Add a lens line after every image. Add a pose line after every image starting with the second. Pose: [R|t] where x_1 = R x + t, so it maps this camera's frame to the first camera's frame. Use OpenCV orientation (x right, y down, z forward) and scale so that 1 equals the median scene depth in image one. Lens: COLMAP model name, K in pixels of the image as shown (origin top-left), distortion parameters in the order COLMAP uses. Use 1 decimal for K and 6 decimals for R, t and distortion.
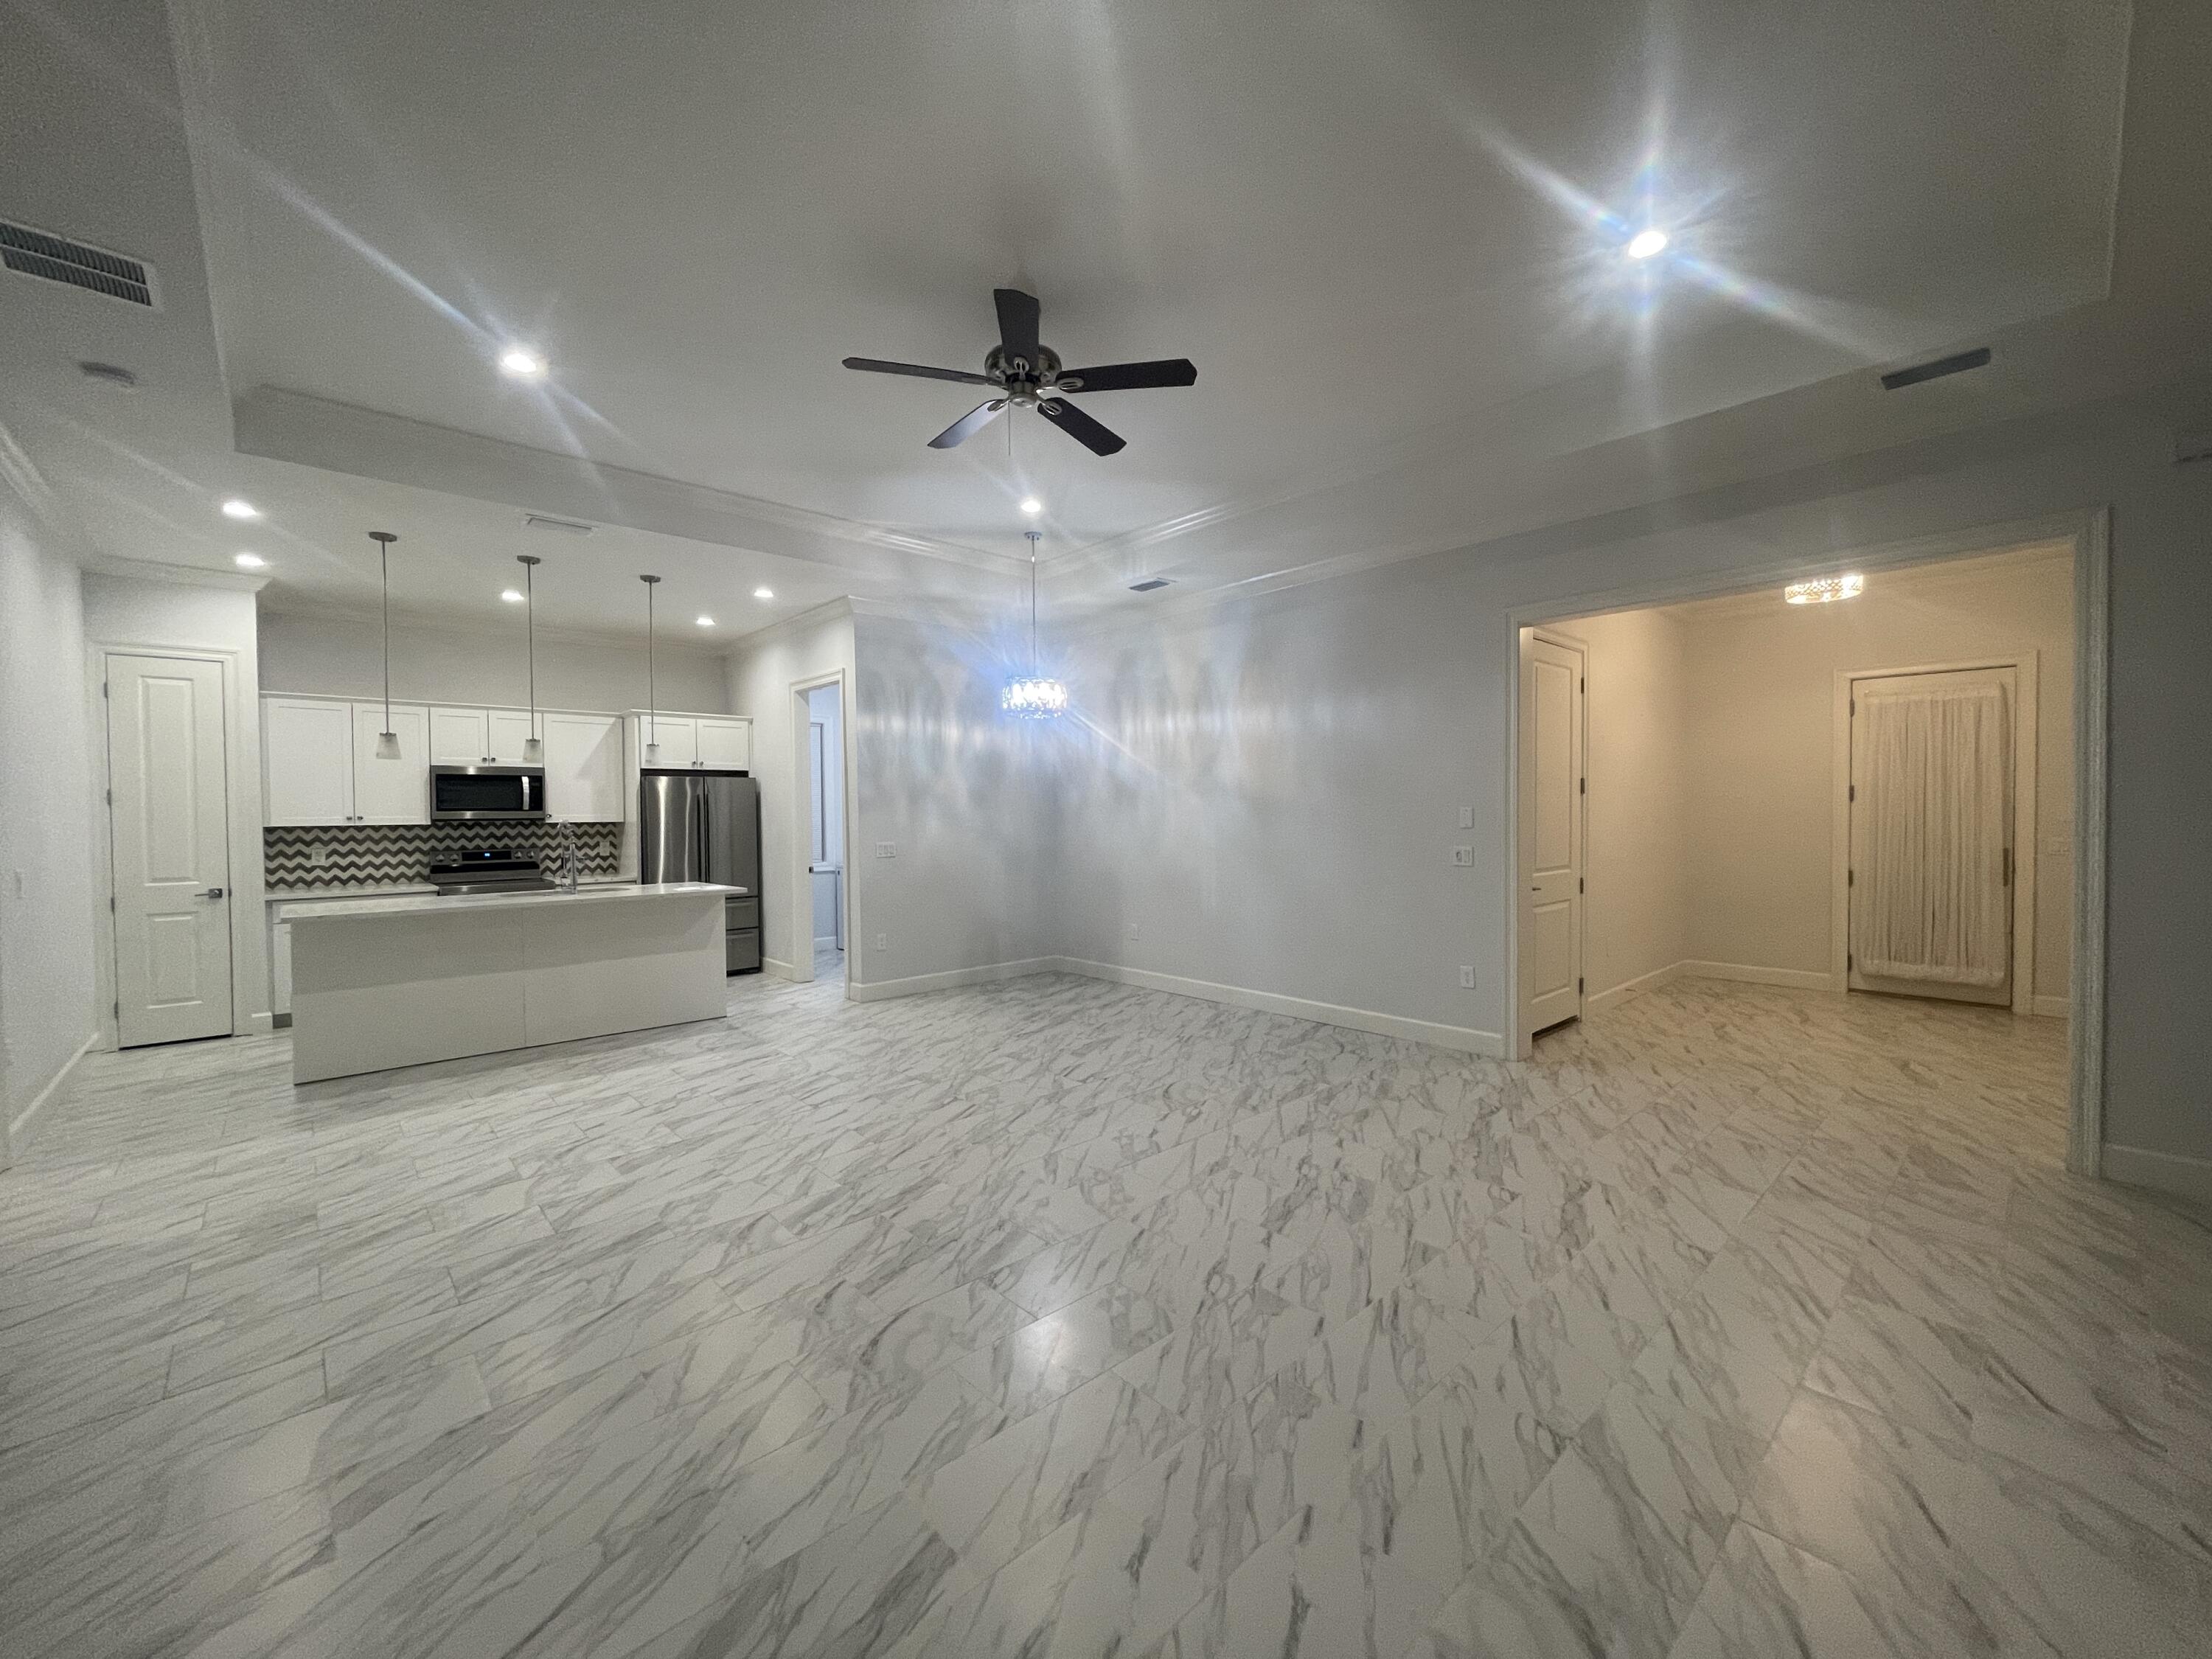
lens RADIAL K [[890.0, 0, 1109.3], [0, 890.0, 820.2], [0, 0, 1]] dist [0.001319, 0.000162]
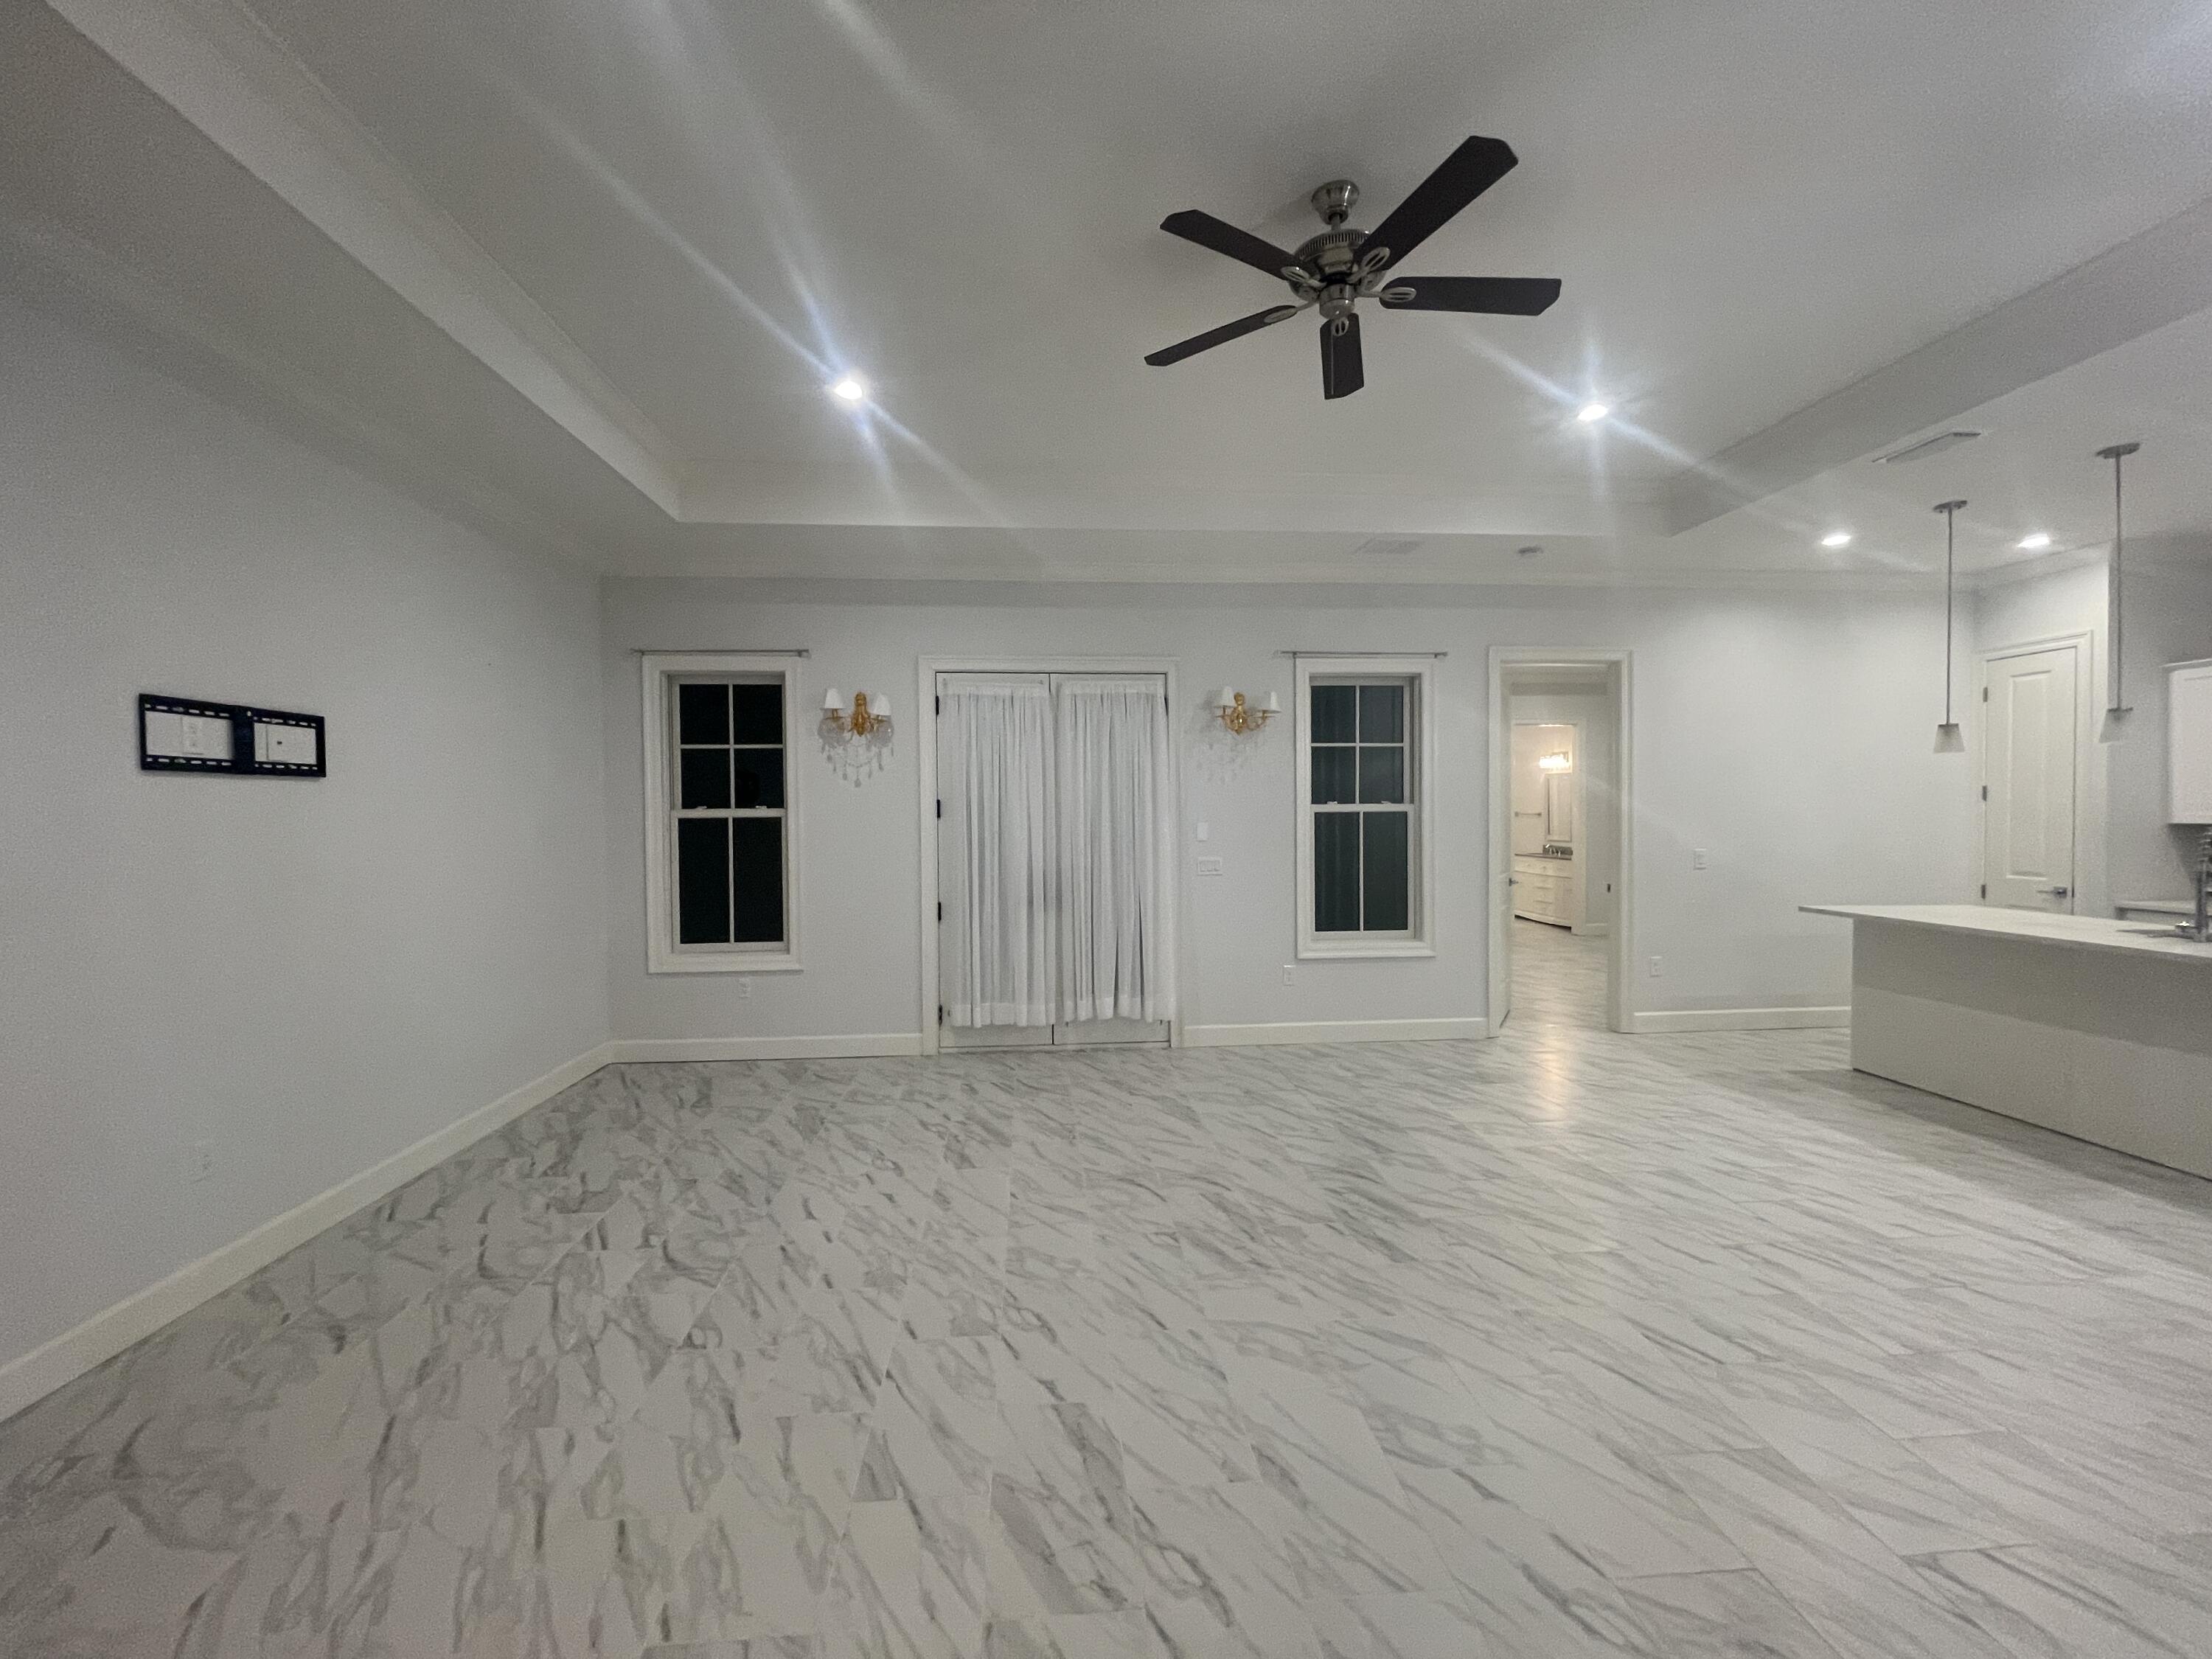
lens RADIAL K [[890.0, 0, 1107.4], [0, 890.0, 829.9], [0, 0, 1]] dist [0.001319, 0.000162]
pose [[-0.617179, 0.031765, -0.786181, 0.740474], [0.006292, 0.999352, 0.035439, -0.050761], [0.786798, 0.016926, -0.616979, 1.495167]]
